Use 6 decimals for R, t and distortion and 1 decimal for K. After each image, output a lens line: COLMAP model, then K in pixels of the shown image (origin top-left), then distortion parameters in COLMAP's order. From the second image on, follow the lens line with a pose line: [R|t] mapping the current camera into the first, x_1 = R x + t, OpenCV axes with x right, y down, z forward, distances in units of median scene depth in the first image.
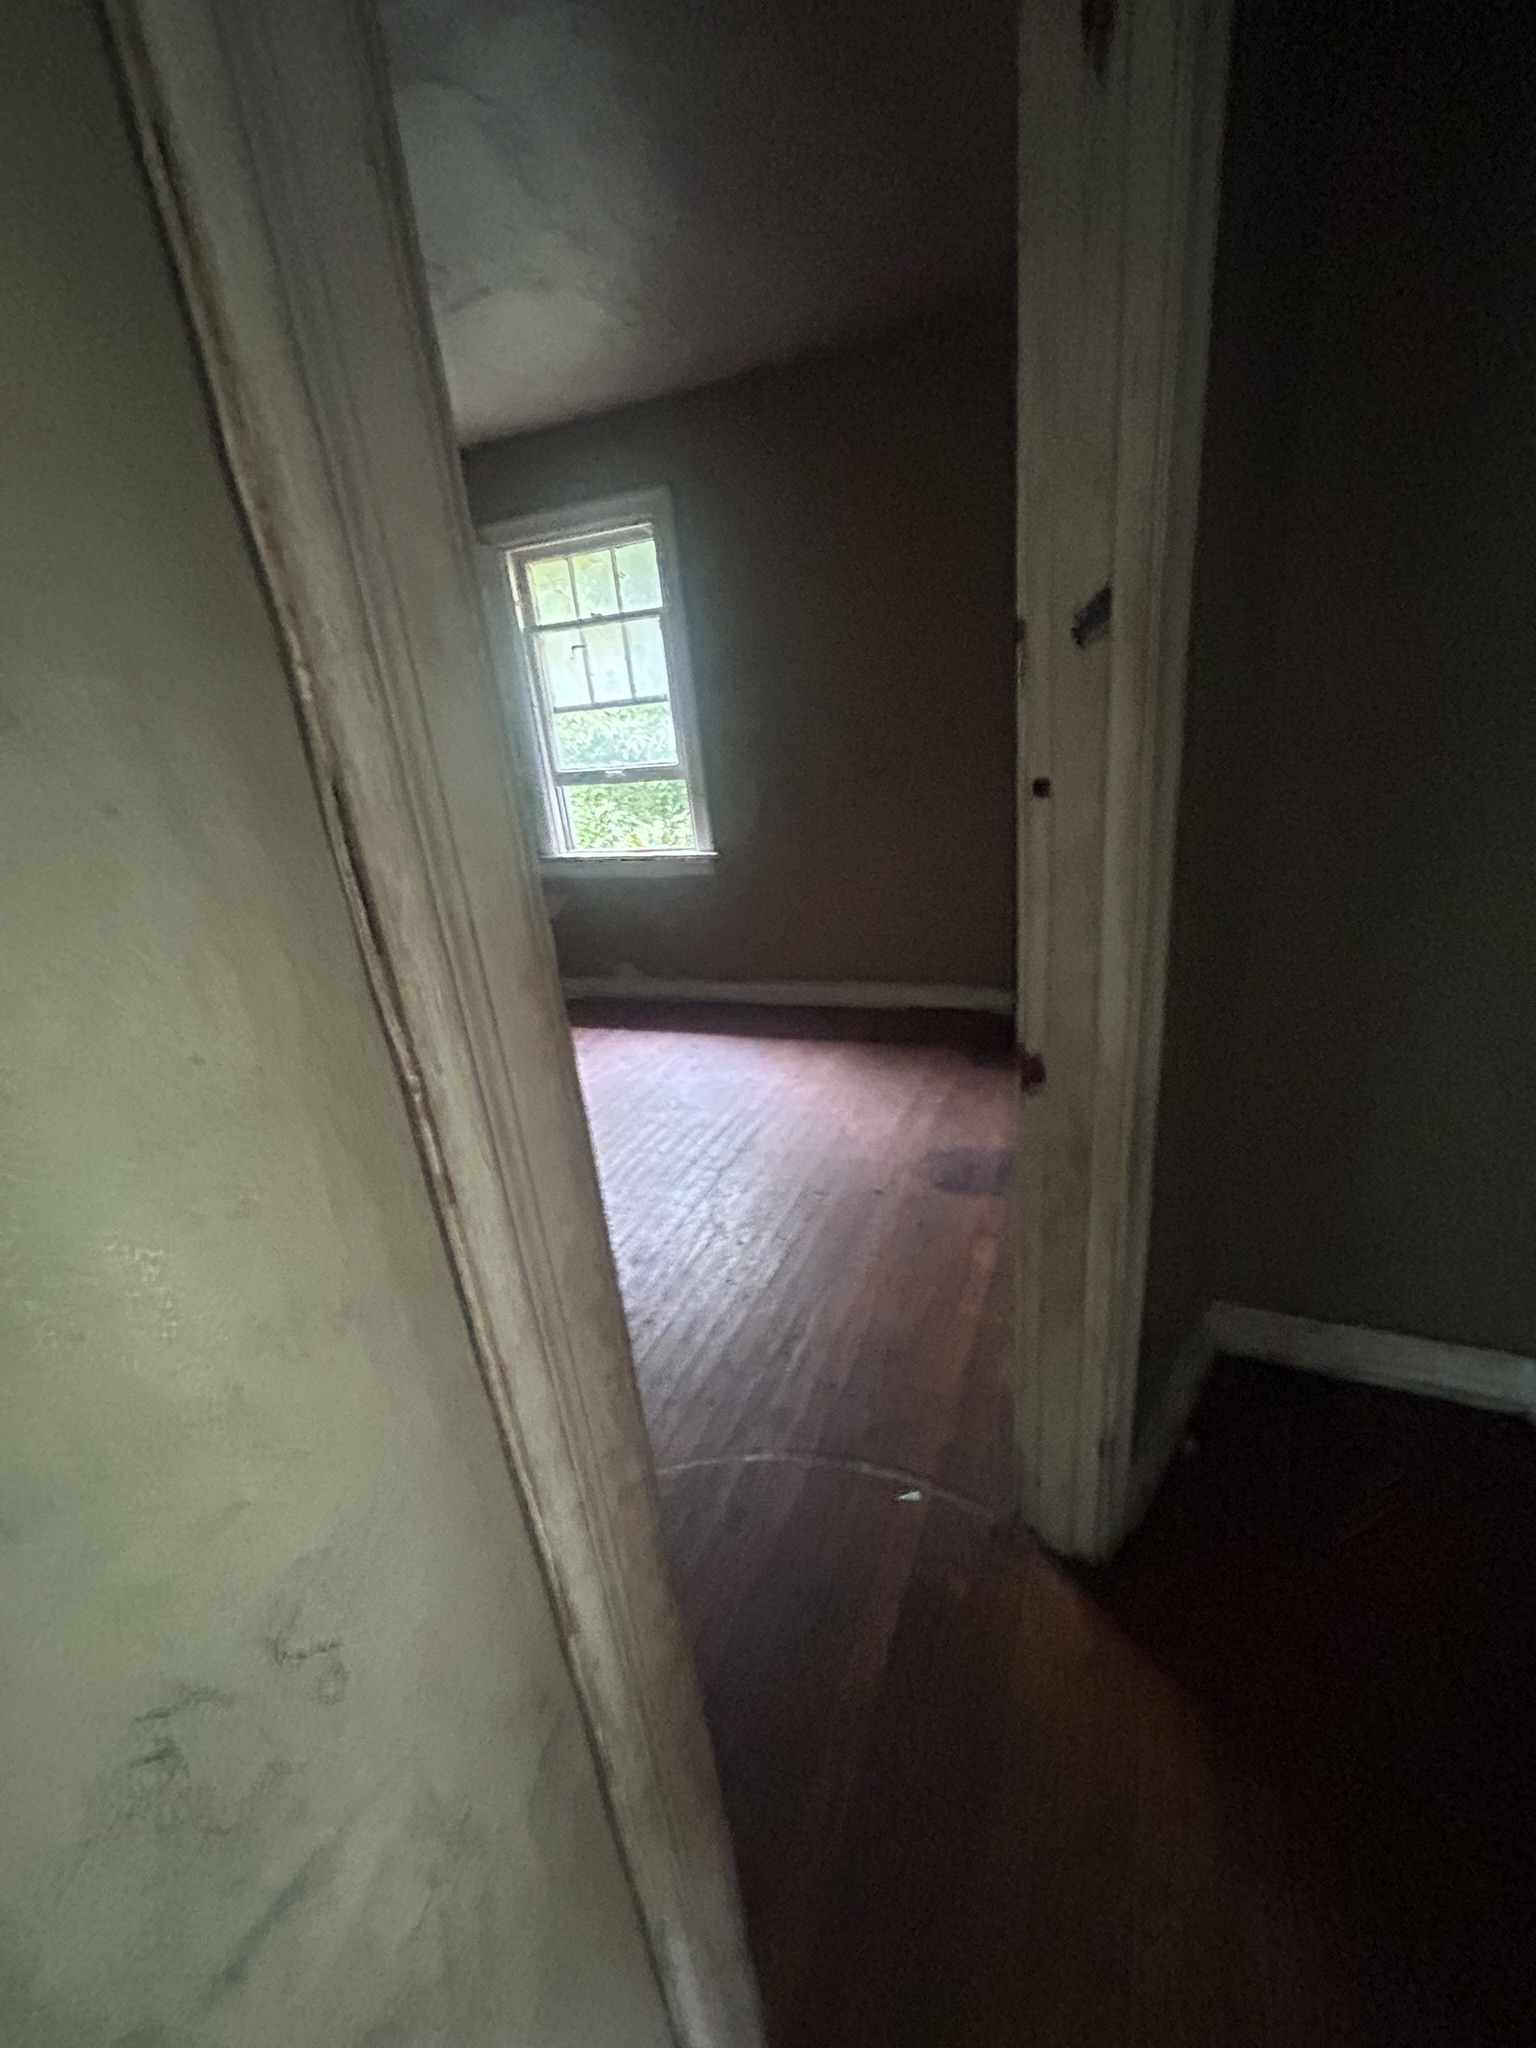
lens RADIAL K [[833.7, 0, 786.5], [0, 833.7, 1024.1], [0, 0, 1]] dist [-0.000206, 0.000941]
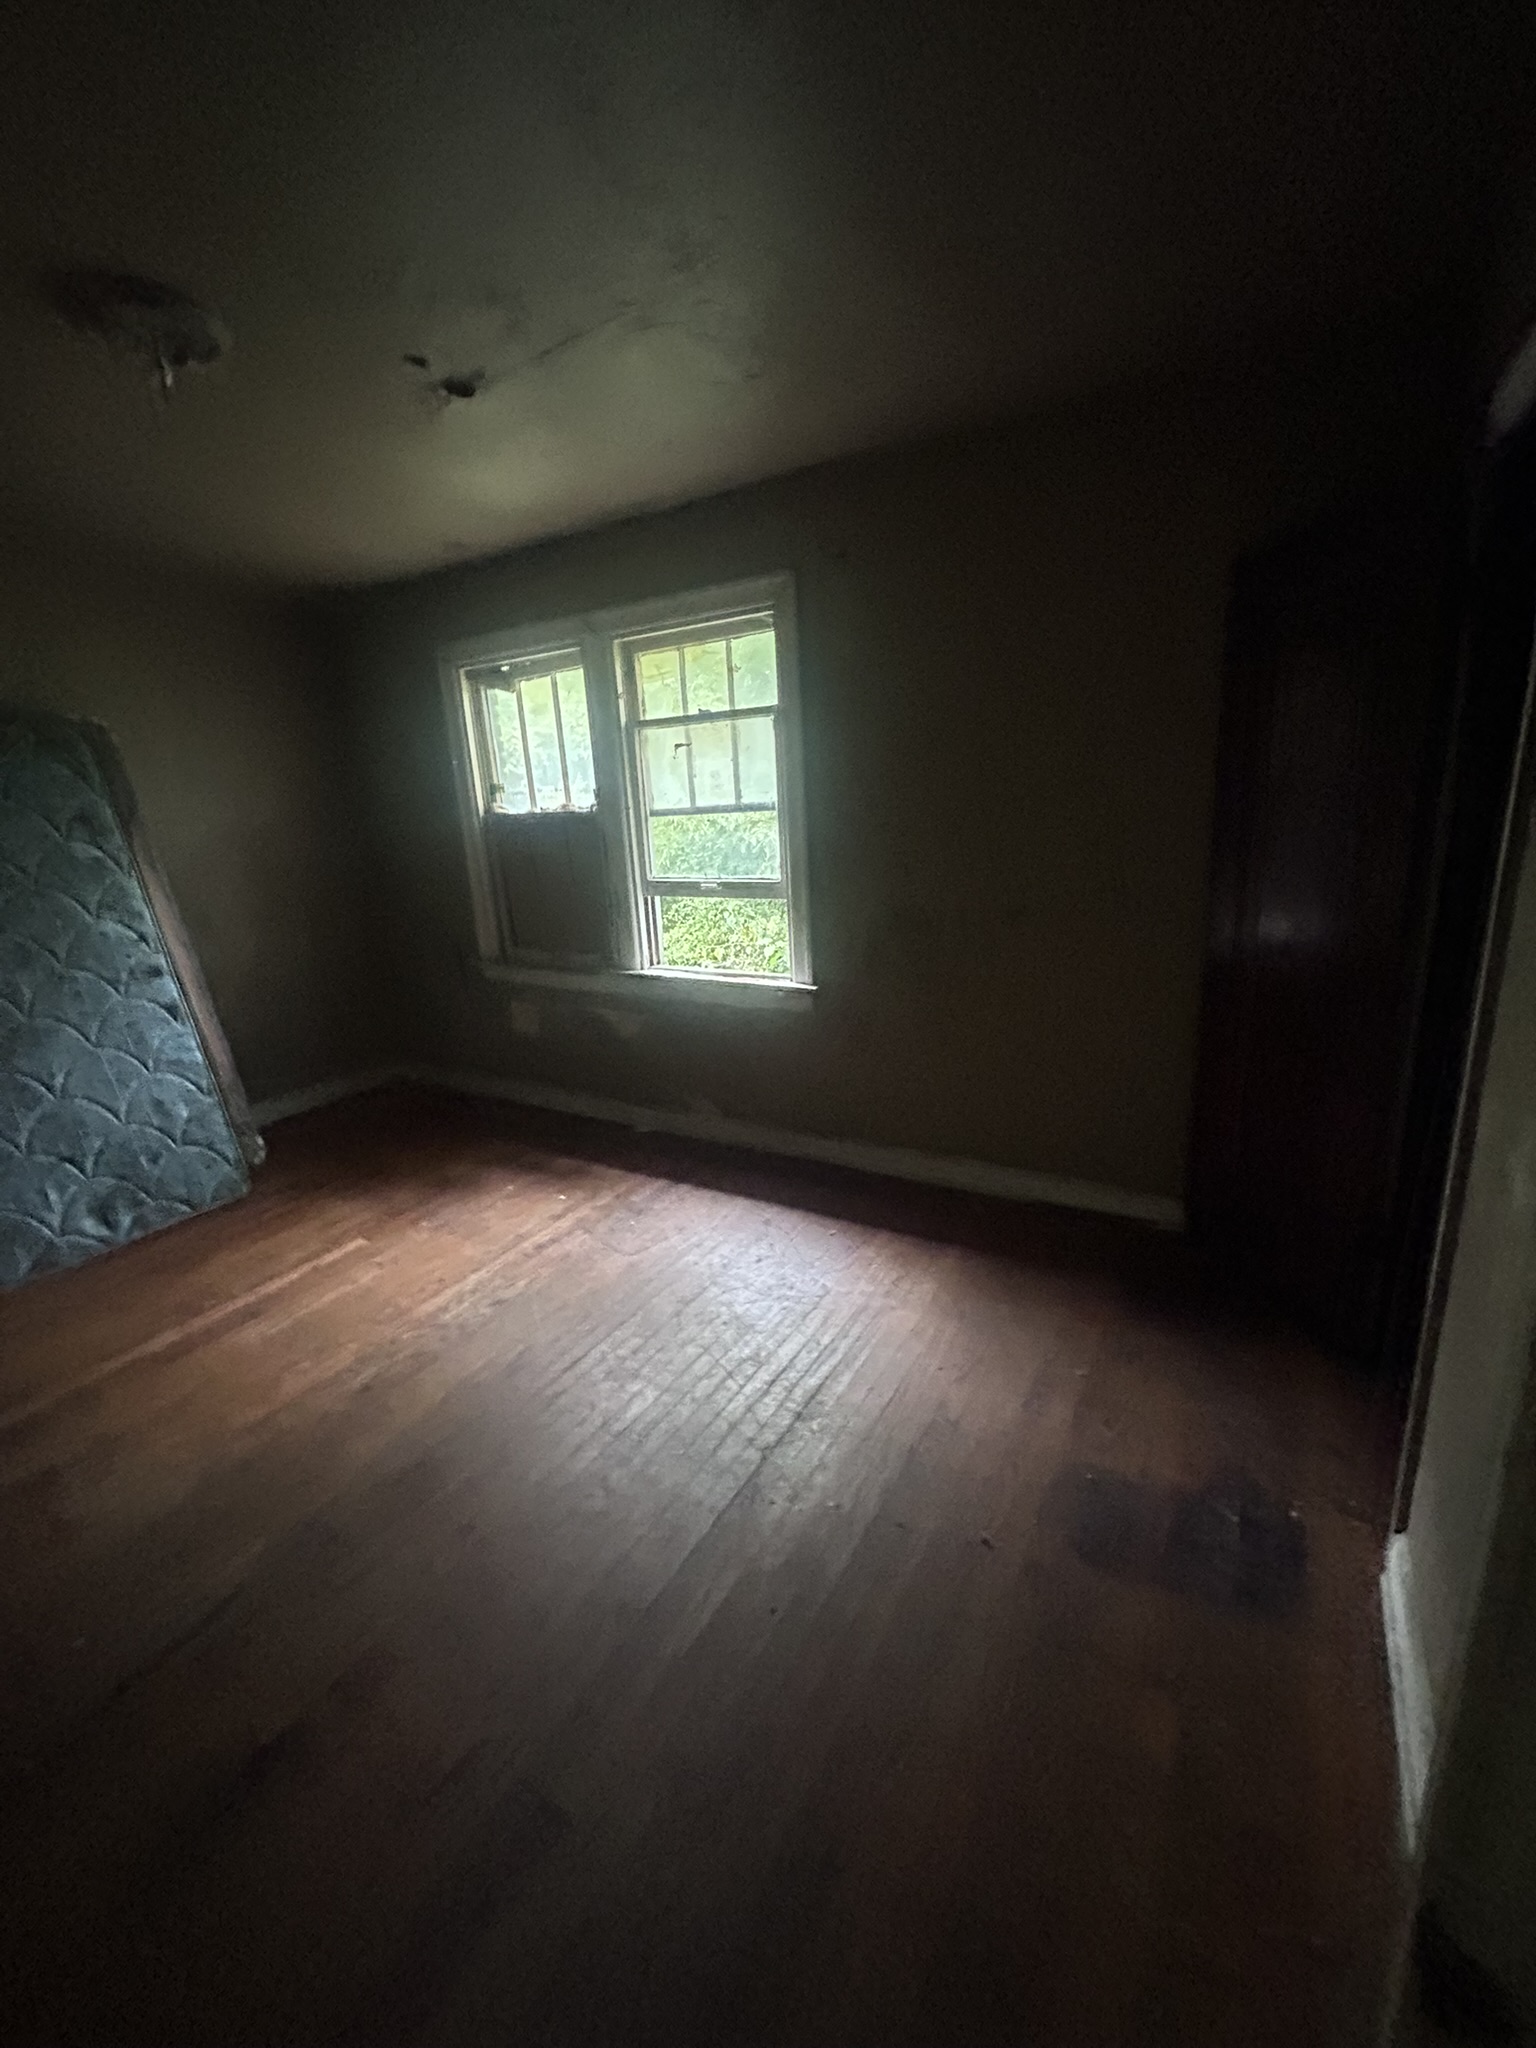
lens RADIAL K [[833.7, 0, 773.2], [0, 833.7, 1024.8], [0, 0, 1]] dist [-0.000206, 0.000941]
pose [[0.984322, 0.082120, -0.156095, 0.007408], [-0.095431, 0.992234, -0.079775, -0.100258], [0.148331, 0.093421, 0.984515, 0.177312]]
